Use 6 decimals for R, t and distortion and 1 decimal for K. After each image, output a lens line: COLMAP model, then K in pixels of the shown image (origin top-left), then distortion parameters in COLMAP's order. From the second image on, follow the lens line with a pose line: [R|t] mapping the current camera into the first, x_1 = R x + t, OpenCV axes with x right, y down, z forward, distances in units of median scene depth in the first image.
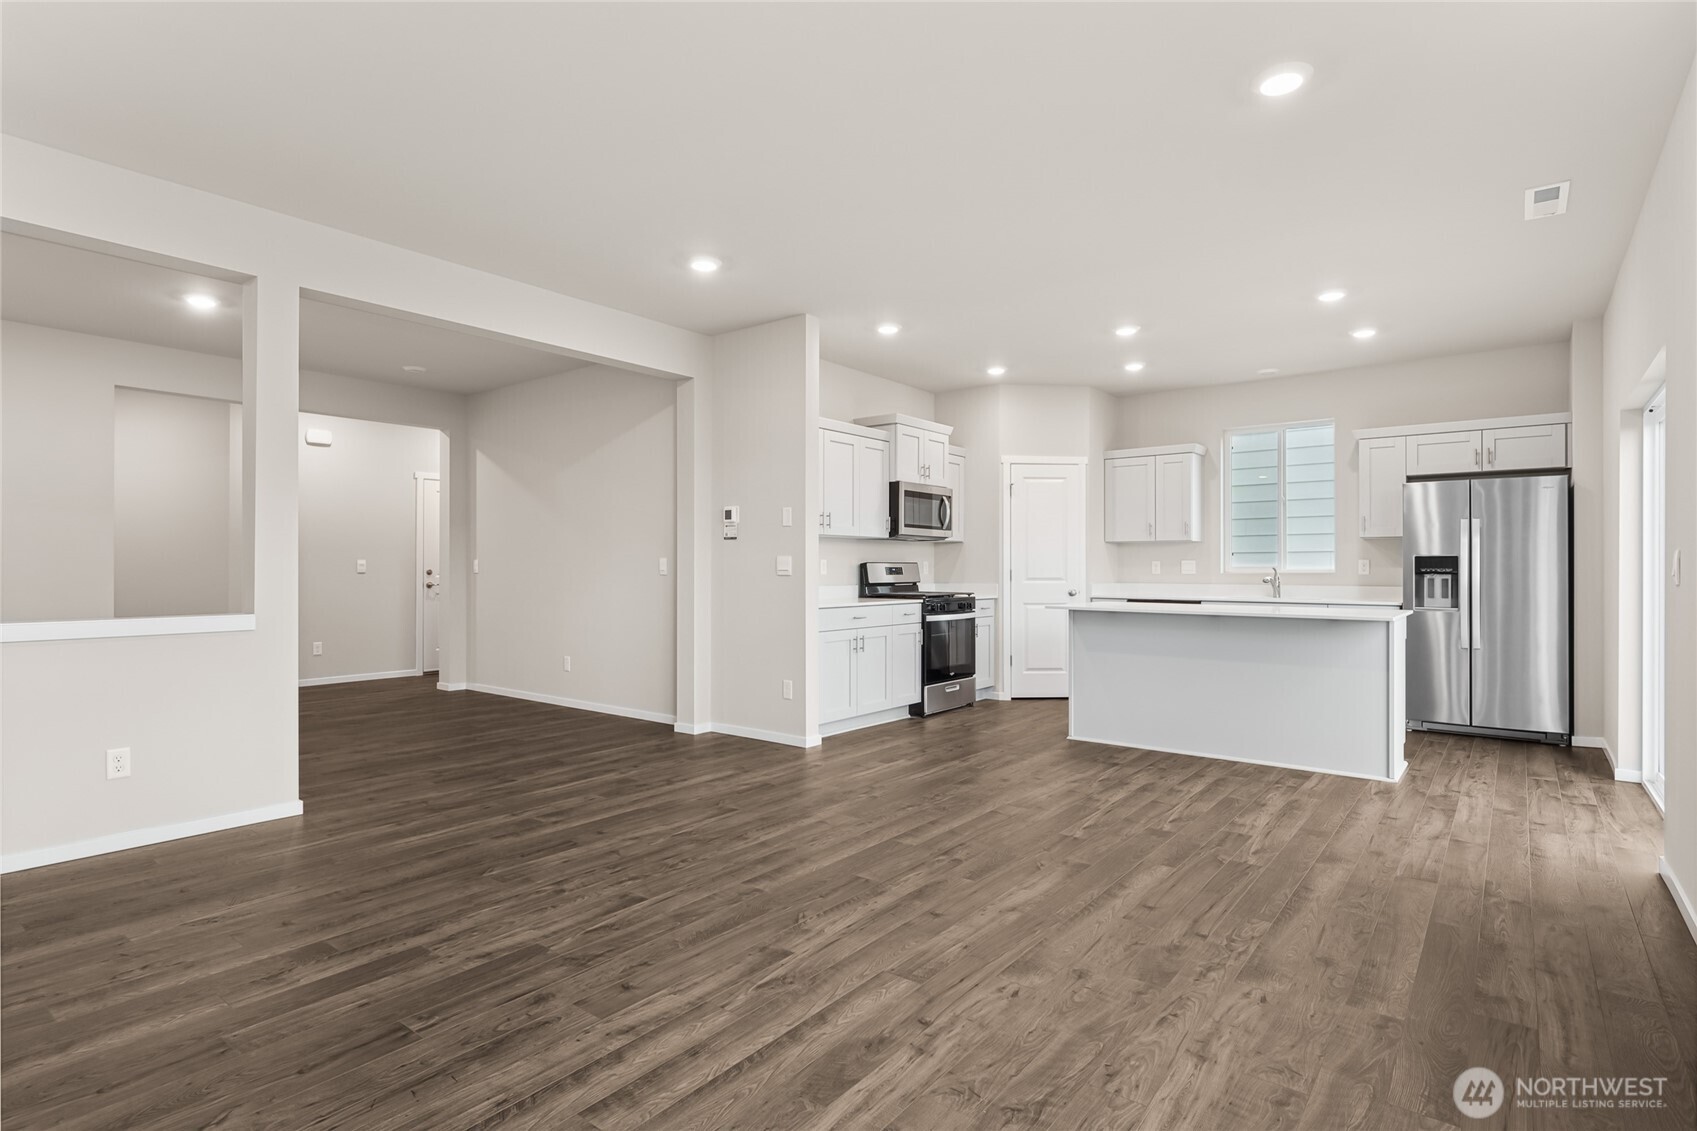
lens RADIAL K [[847.6, 0, 848.5], [0, 847.6, 565.5], [0, 0, 1]] dist [-0.005028, -0.000645]
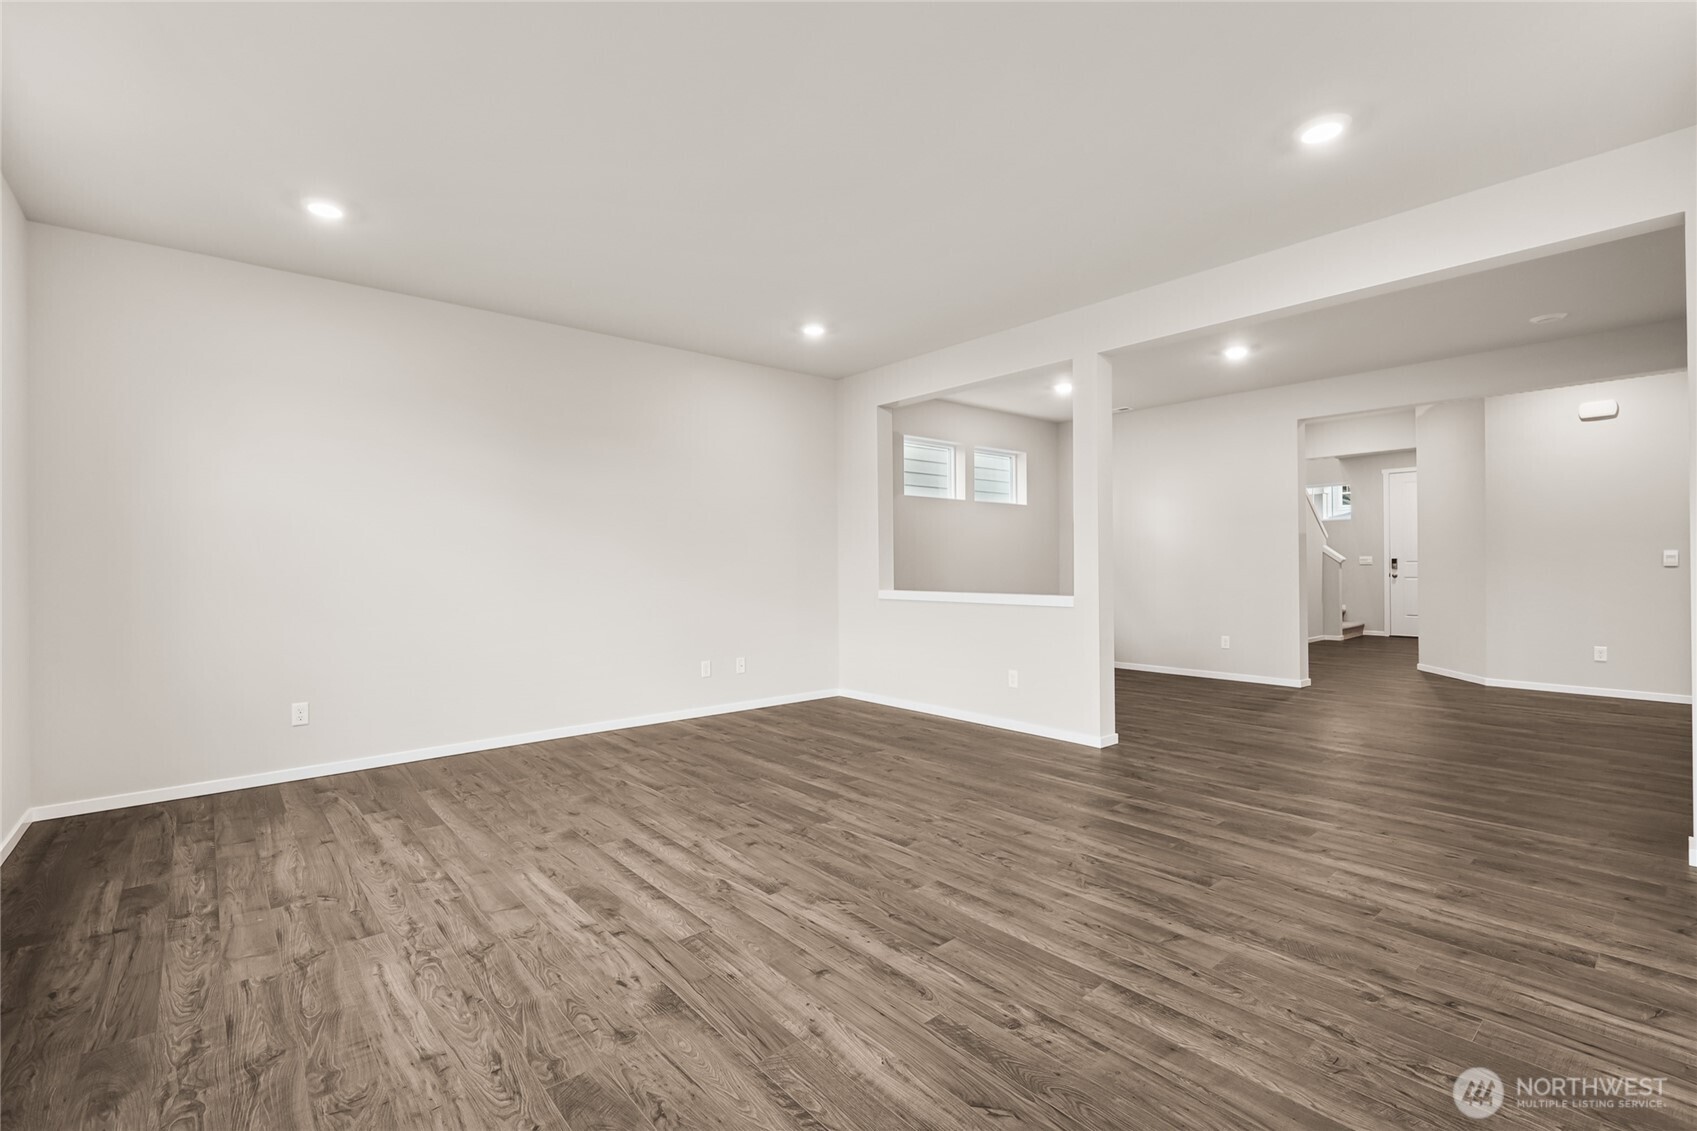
lens RADIAL K [[758.4, 0, 842.7], [0, 758.4, 570.2], [0, 0, 1]] dist [-0.002075, -0.000747]
pose [[-0.201464, 0.008279, -0.979461, 0.666075], [0.010025, 0.999929, 0.006390, 0.001838], [0.979445, -0.008532, -0.201533, 0.931957]]
